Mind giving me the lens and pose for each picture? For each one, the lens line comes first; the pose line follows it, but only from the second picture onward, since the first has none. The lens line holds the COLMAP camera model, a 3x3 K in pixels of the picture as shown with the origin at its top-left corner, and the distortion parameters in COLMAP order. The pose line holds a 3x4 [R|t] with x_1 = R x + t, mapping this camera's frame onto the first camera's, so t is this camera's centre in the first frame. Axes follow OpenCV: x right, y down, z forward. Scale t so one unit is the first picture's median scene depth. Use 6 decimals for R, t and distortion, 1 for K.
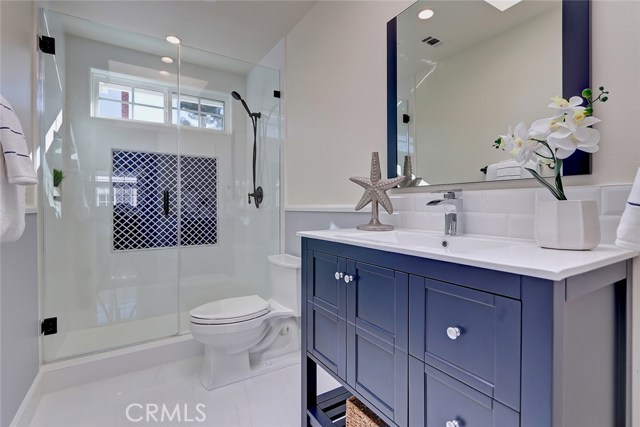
lens RADIAL K [[292.6, 0, 318.6], [0, 292.6, 210.1], [0, 0, 1]] dist [-0.003343, 0.000538]
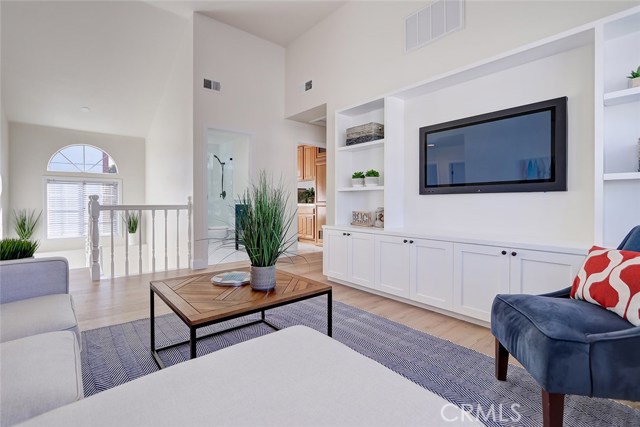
lens RADIAL K [[292.6, 0, 318.7], [0, 292.6, 211.3], [0, 0, 1]] dist [-0.003343, 0.000538]
pose [[0.990382, 0.003140, 0.138322, 0.264866], [-0.003672, 0.999987, 0.003590, 0.086079], [-0.138309, -0.004064, 0.990381, -1.662953]]
